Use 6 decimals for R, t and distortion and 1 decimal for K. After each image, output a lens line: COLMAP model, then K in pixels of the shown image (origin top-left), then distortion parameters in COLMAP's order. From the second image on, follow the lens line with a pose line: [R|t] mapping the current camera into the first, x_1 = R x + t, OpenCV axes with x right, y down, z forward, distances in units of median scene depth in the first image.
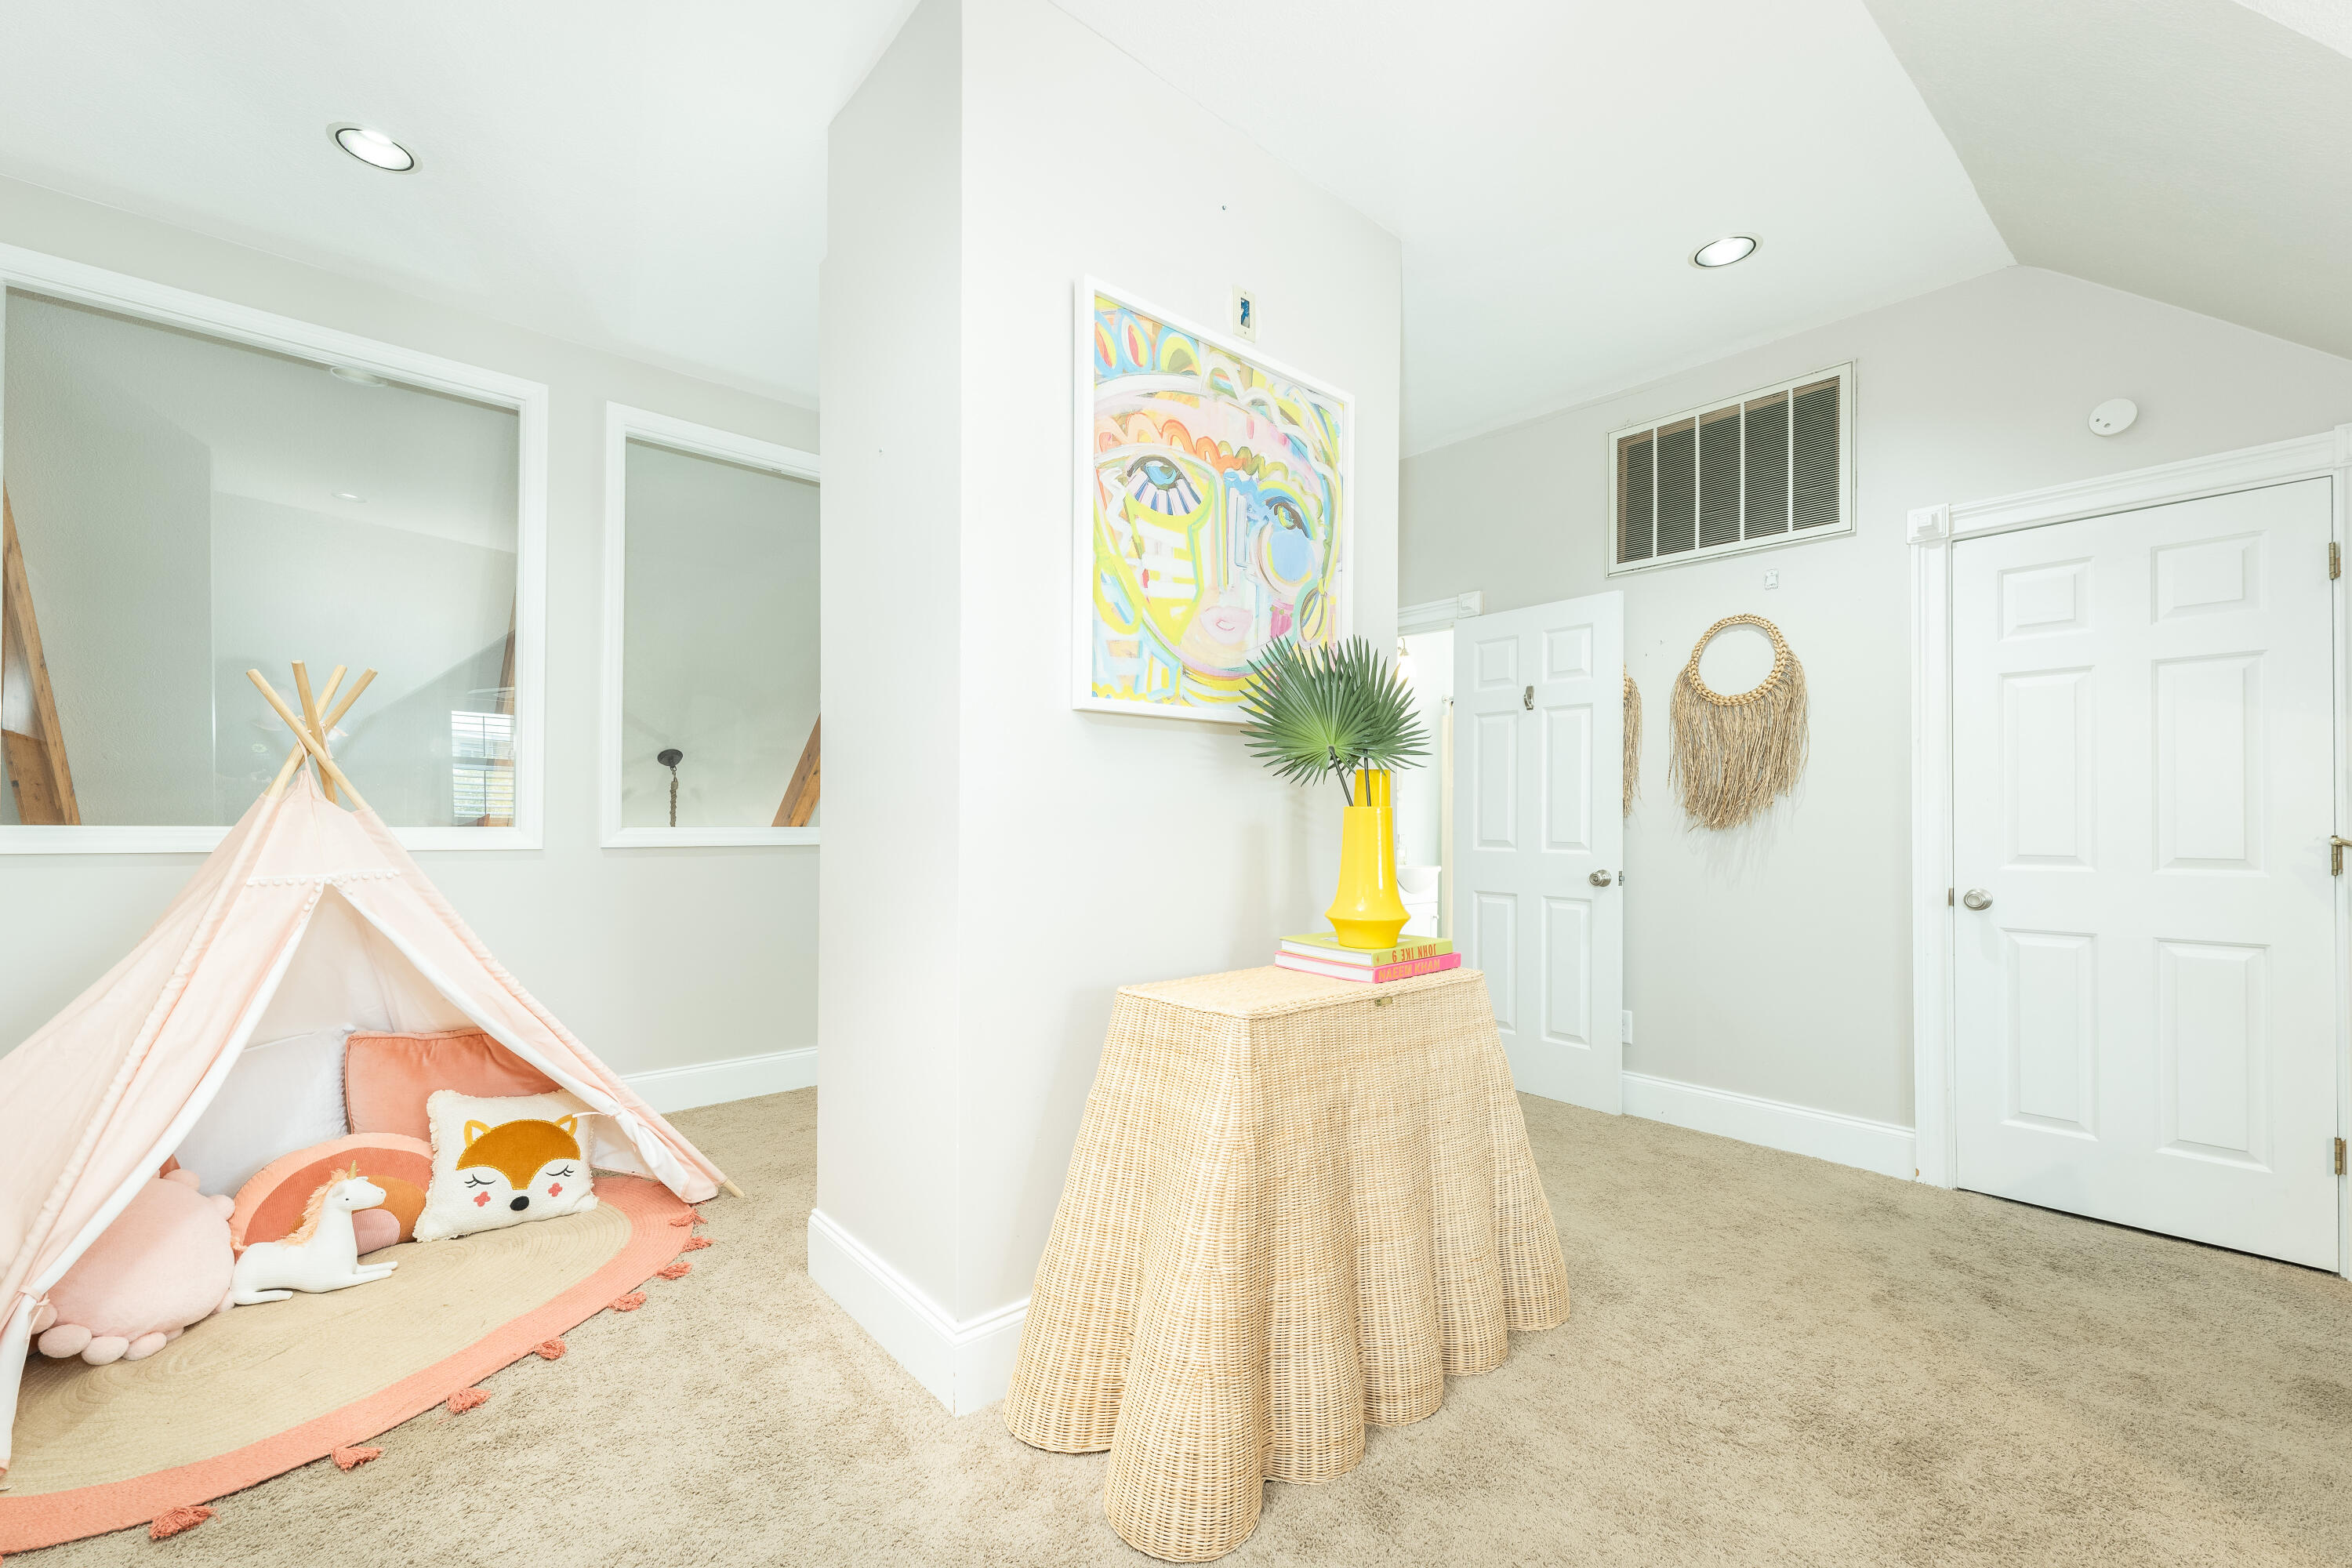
lens RADIAL K [[1001.2, 0, 1168.2], [0, 1001.2, 833.6], [0, 0, 1]] dist [0.002558, 0.000204]
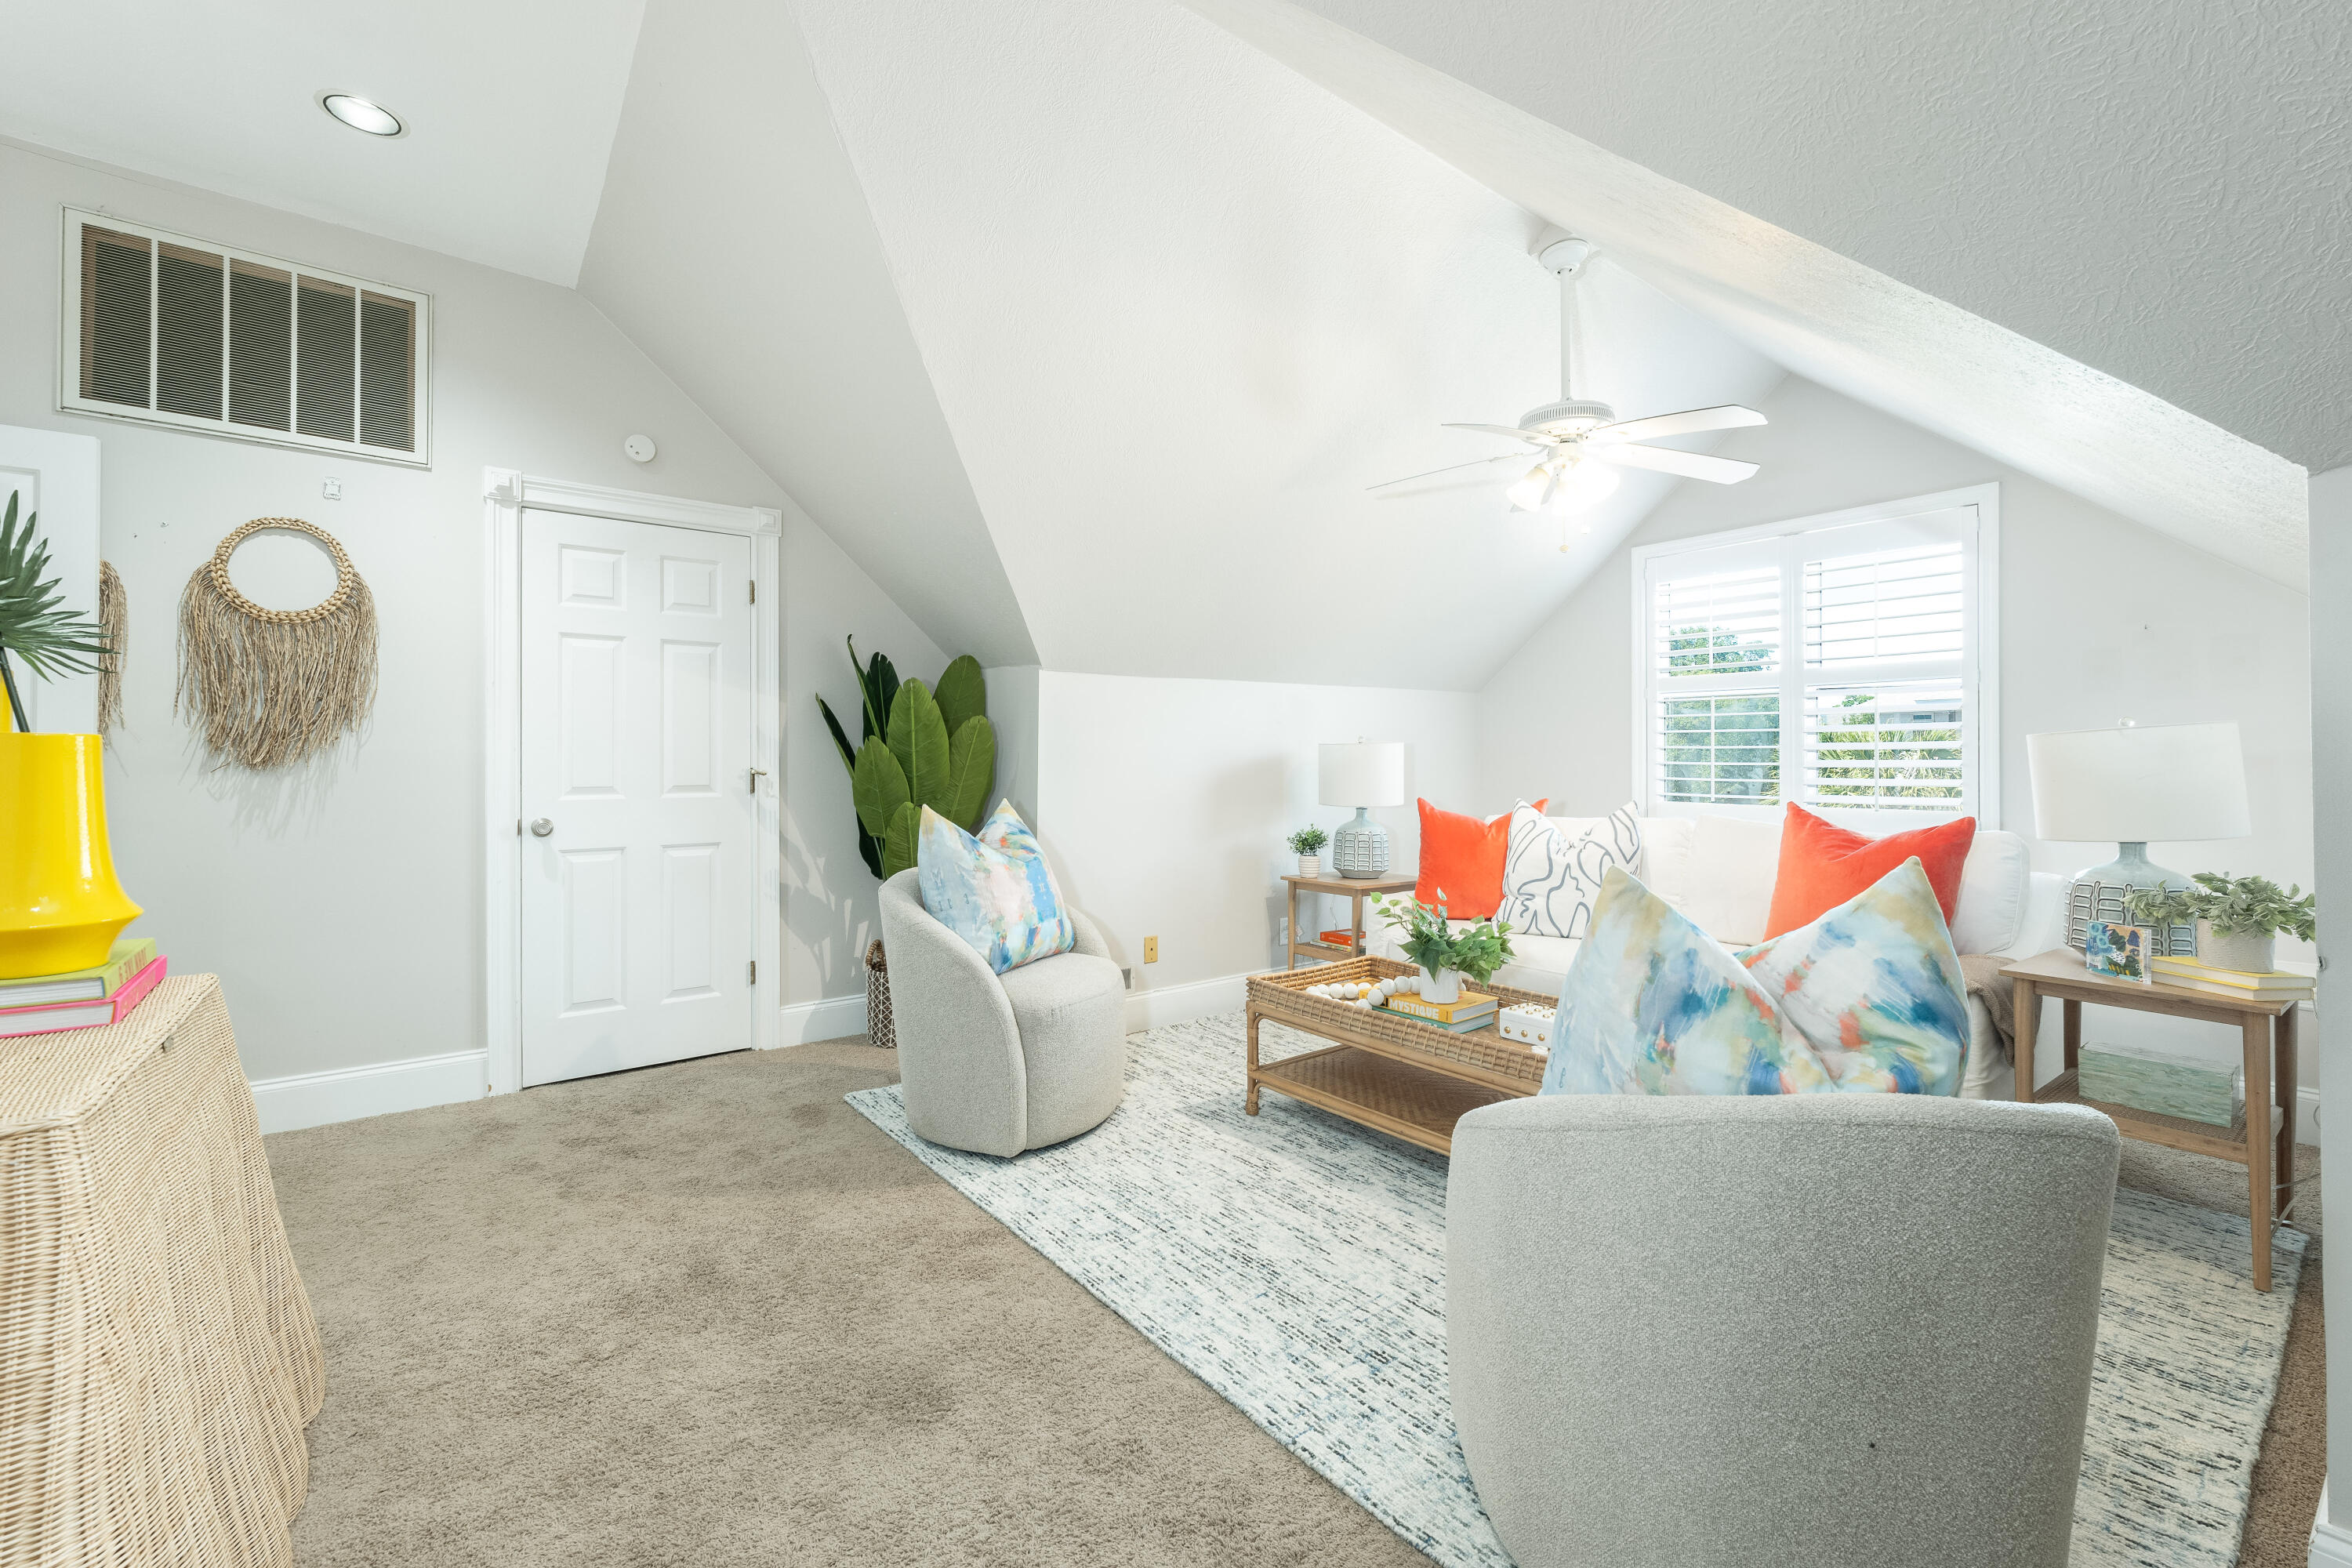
lens RADIAL K [[966.8, 0, 1172.7], [0, 966.8, 774.4], [0, 0, 1]] dist [0.001529, -0.000164]
pose [[0.027167, -0.014798, 0.999521, -0.268360], [0.013164, 0.999809, 0.014445, -0.001350], [-0.999544, 0.012766, 0.027357, 0.250890]]
